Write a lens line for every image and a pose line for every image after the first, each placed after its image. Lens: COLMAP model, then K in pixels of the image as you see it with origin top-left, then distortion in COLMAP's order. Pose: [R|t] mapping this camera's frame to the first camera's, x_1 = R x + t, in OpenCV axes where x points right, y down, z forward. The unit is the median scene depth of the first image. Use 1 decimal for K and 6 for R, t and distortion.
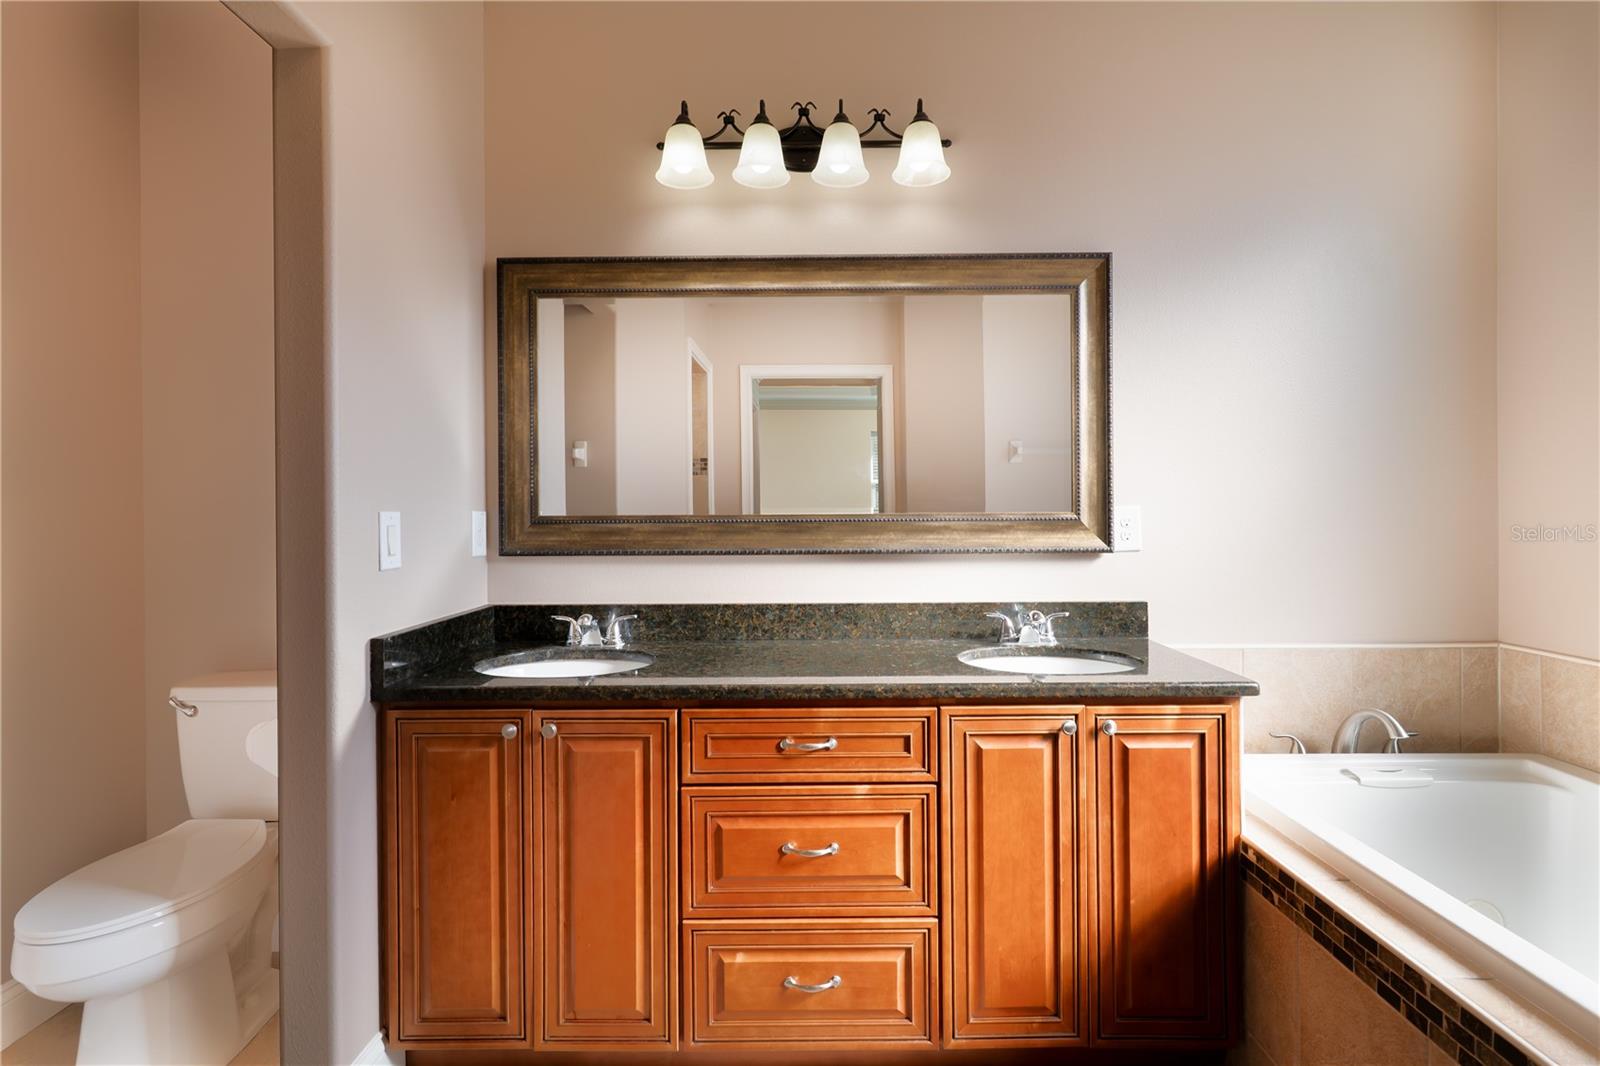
lens RADIAL K [[779.1, 0, 800.6], [0, 779.1, 520.2], [0, 0, 1]] dist [0.006670, -0.000441]
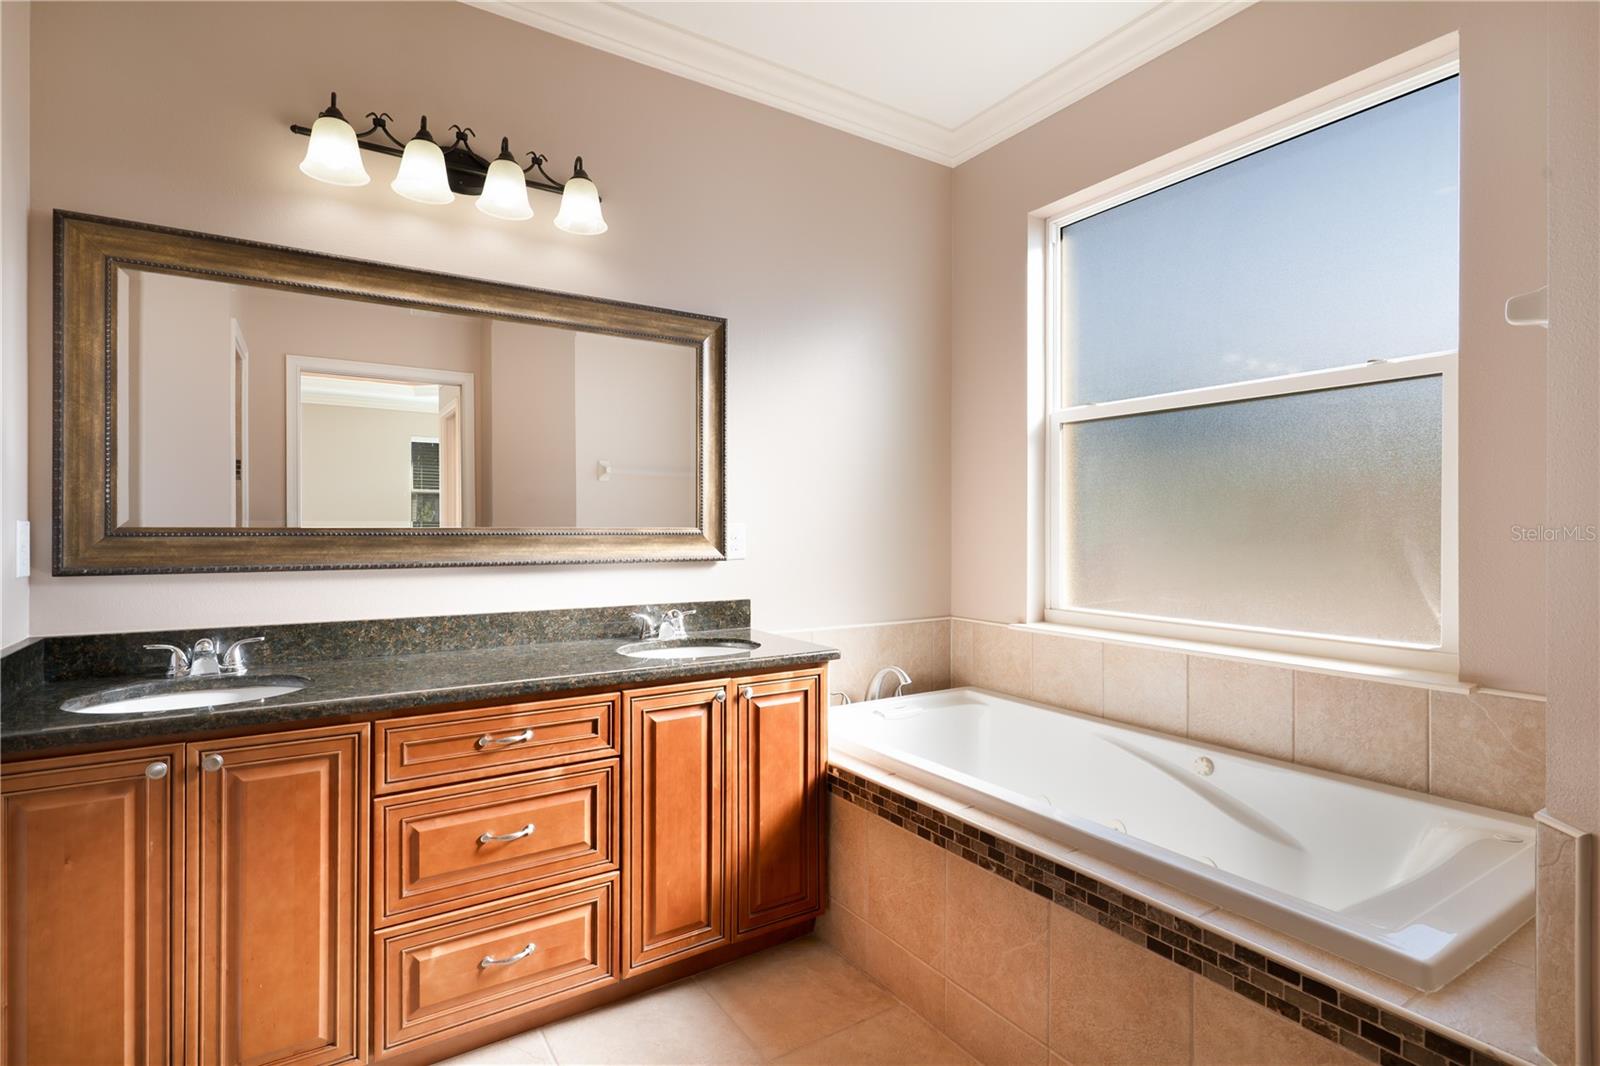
lens RADIAL K [[779.1, 0, 799.9], [0, 779.1, 537.7], [0, 0, 1]] dist [0.006670, -0.000441]
pose [[0.838587, 0.000281, 0.544767, -0.198956], [-0.002337, 0.999993, 0.003081, 0.001453], [-0.544762, -0.003857, 0.838582, -0.115250]]
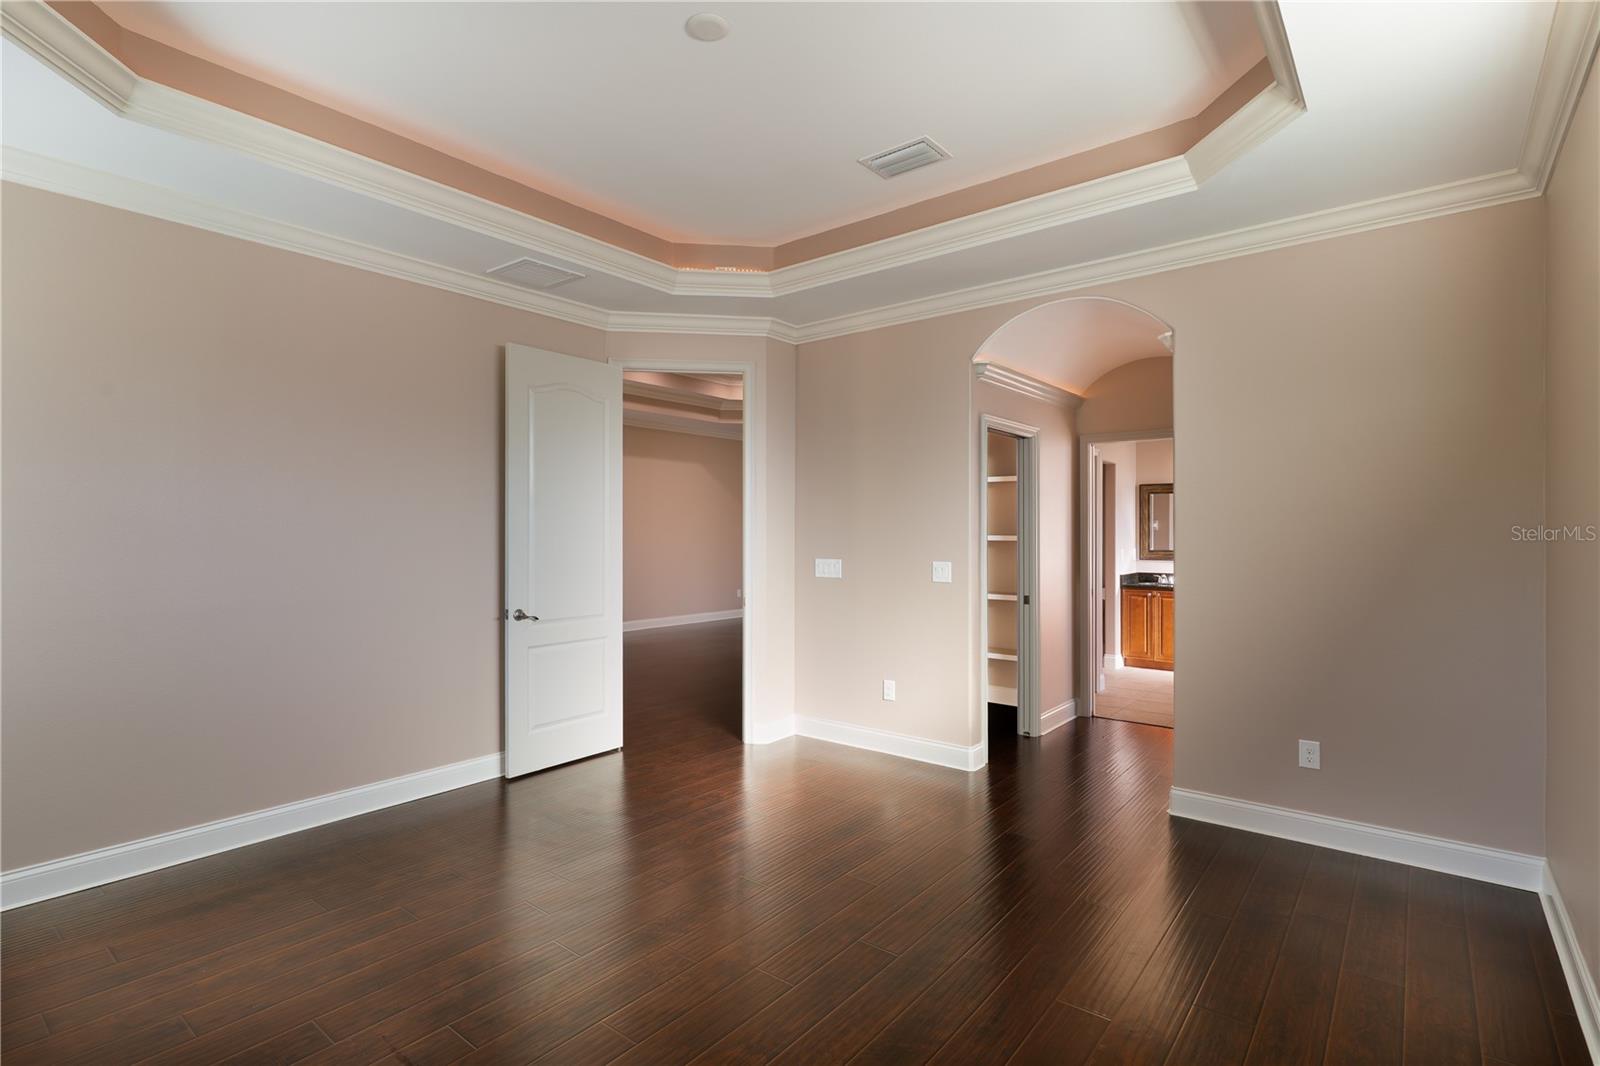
lens RADIAL K [[779.1, 0, 796.5], [0, 779.1, 531.5], [0, 0, 1]] dist [0.006670, -0.000441]
pose [[0.784005, 0.002734, -0.620748, 0.771309], [-0.001154, 0.999995, 0.002948, -0.117170], [0.620753, -0.001595, 0.784004, -3.485115]]
